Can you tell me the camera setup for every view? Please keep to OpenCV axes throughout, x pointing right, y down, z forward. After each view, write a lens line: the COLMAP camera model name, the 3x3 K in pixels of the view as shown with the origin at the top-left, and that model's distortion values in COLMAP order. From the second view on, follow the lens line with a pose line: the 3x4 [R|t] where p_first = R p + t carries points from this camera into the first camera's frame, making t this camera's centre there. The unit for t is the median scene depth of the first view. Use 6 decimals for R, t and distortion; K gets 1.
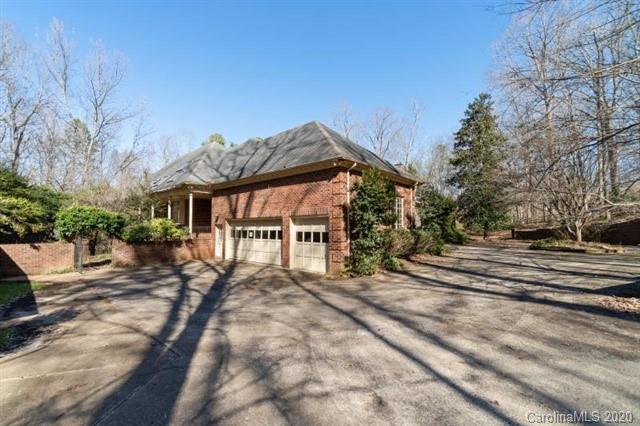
lens RADIAL K [[269.6, 0, 317.6], [0, 269.6, 219.2], [0, 0, 1]] dist [-0.003998, -0.000405]
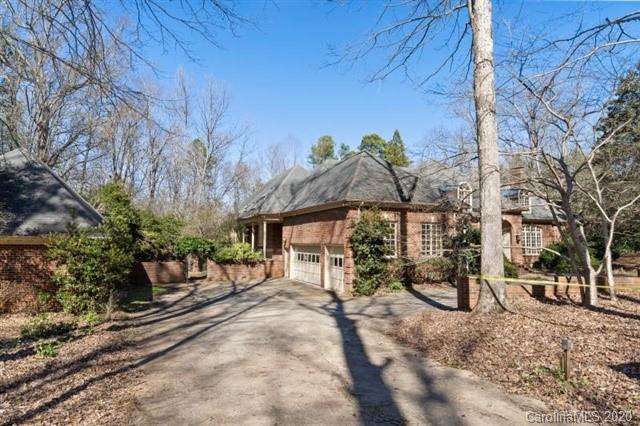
lens RADIAL K [[360.1, 0, 320.1], [0, 360.1, 215.6], [0, 0, 1]] dist [0.005793, 0.000159]
pose [[0.918308, -0.025103, -0.395070, 0.508365], [0.006696, 0.998830, -0.047902, -0.060154], [0.395810, 0.041343, 0.917401, -0.467141]]
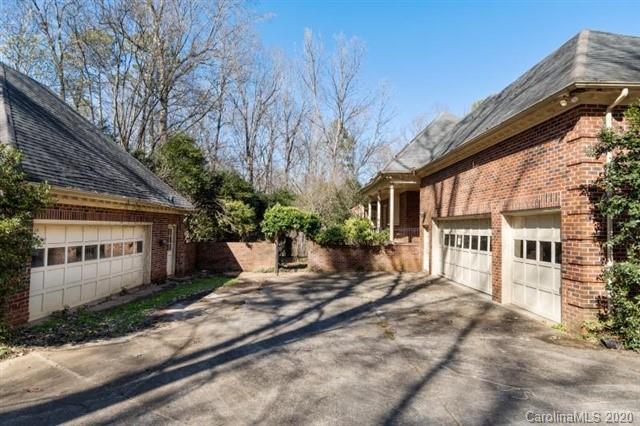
lens RADIAL K [[360.1, 0, 321.6], [0, 360.1, 213.2], [0, 0, 1]] dist [0.005793, 0.000159]
pose [[0.693289, -0.019696, -0.720391, 0.184452], [0.009484, 0.999789, -0.018207, 0.001534], [0.720598, 0.005790, 0.693329, 0.191706]]
